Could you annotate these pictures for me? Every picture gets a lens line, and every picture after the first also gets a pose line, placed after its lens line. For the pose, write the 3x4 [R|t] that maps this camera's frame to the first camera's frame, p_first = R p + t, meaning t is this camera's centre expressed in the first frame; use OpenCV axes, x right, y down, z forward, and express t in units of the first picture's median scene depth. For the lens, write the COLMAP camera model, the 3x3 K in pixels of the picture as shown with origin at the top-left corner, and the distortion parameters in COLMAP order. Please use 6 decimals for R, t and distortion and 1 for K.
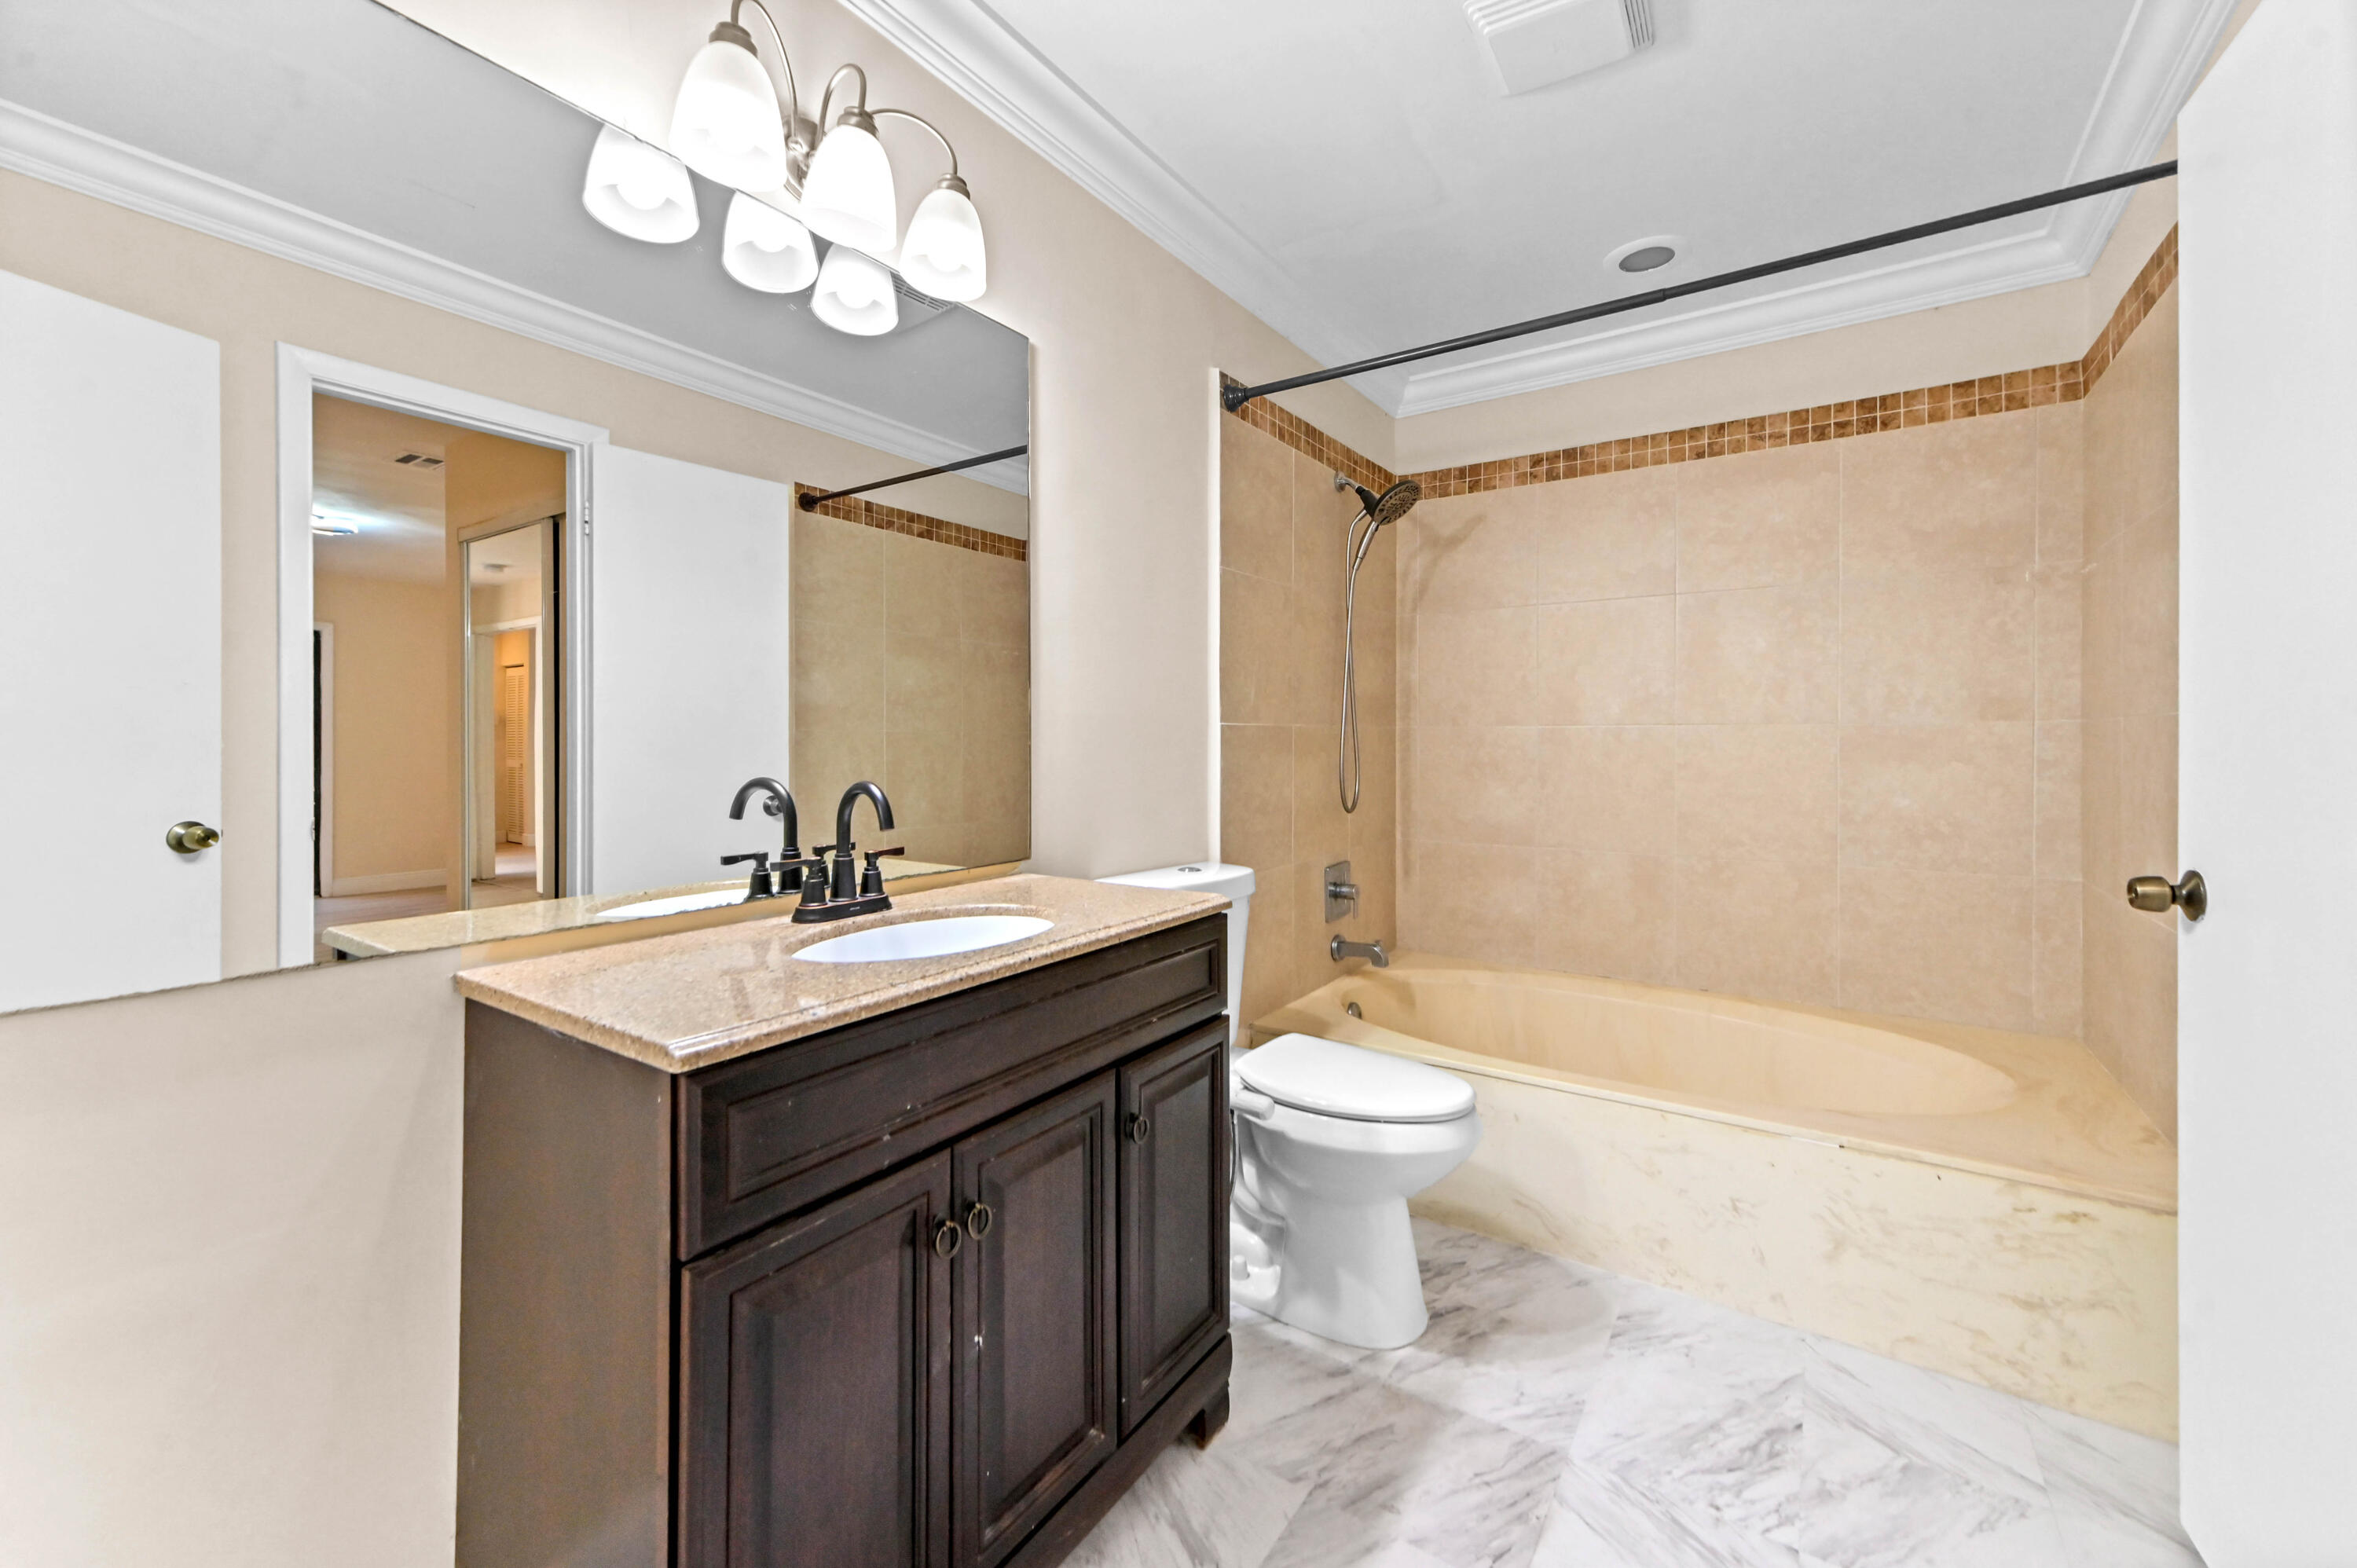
lens RADIAL K [[929.8, 0, 1170.8], [0, 929.8, 752.9], [0, 0, 1]] dist [0.013298, -0.000045]
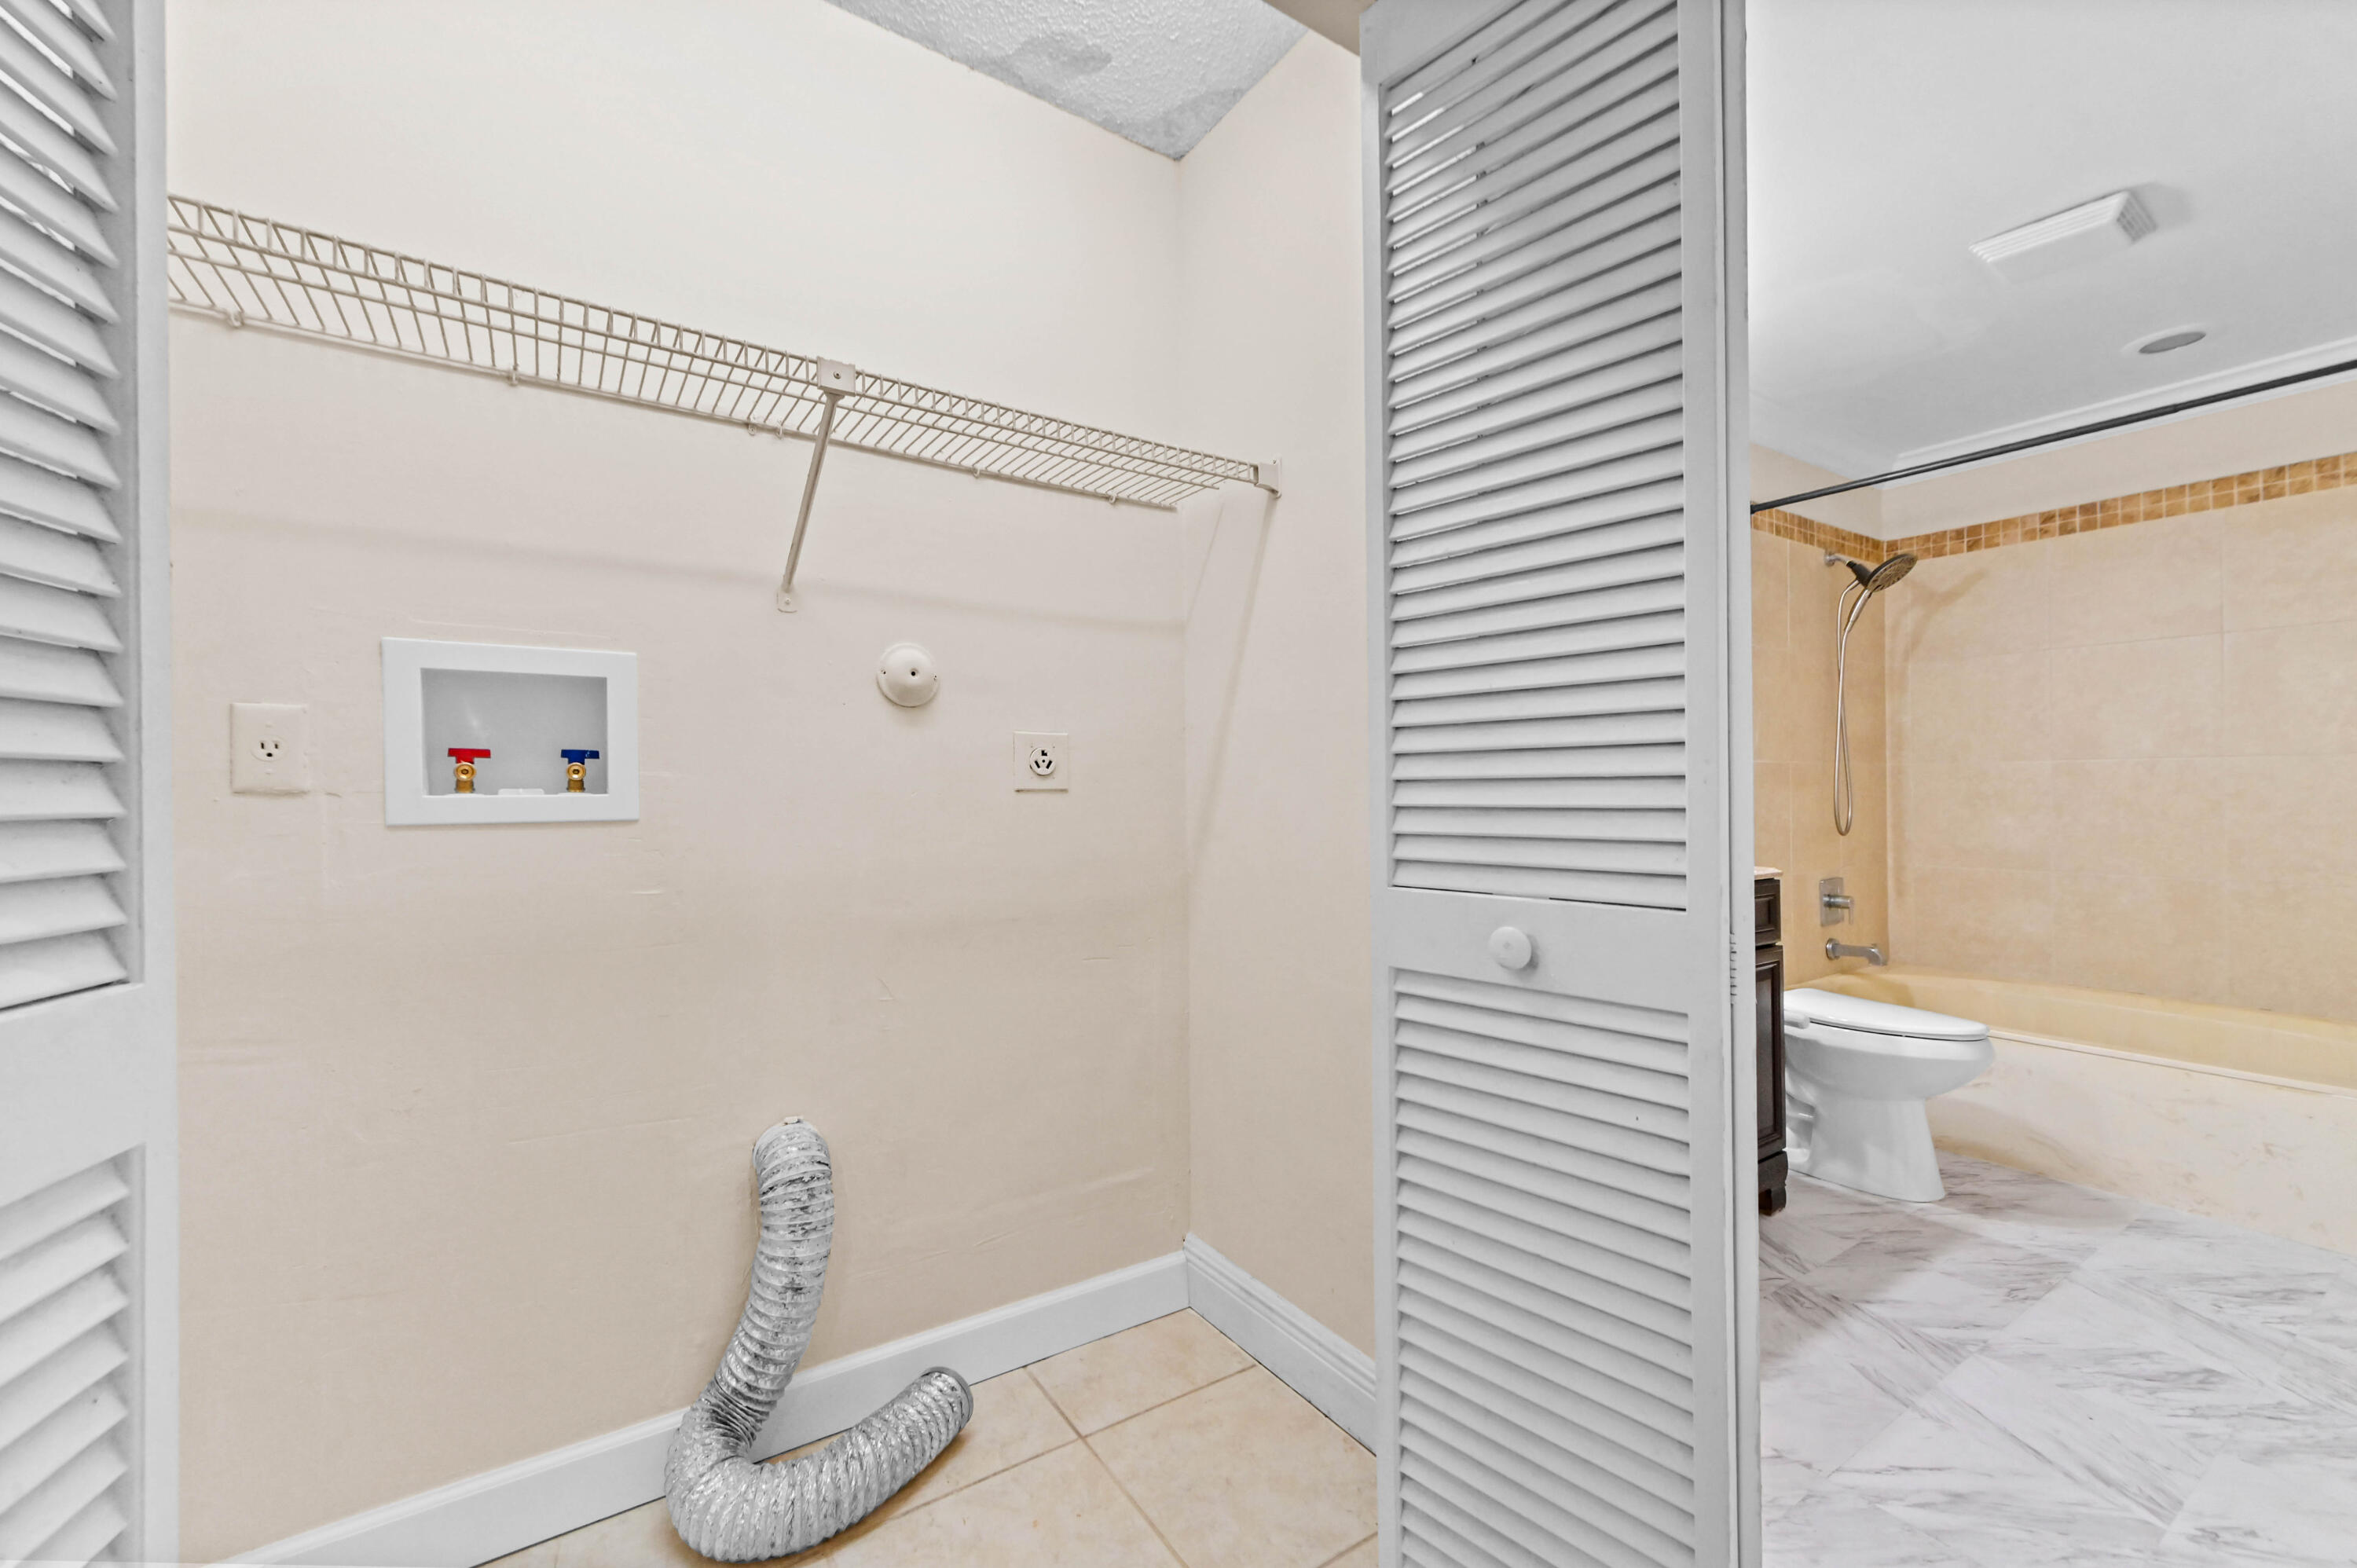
lens RADIAL K [[932.6, 0, 1149.4], [0, 932.6, 791.7], [0, 0, 1]] dist [0.016402, 0.000193]
pose [[0.922952, -0.004120, -0.384893, -0.163576], [-0.002642, 0.999851, -0.017038, 0.031392], [0.384906, 0.016742, 0.922804, -0.453756]]
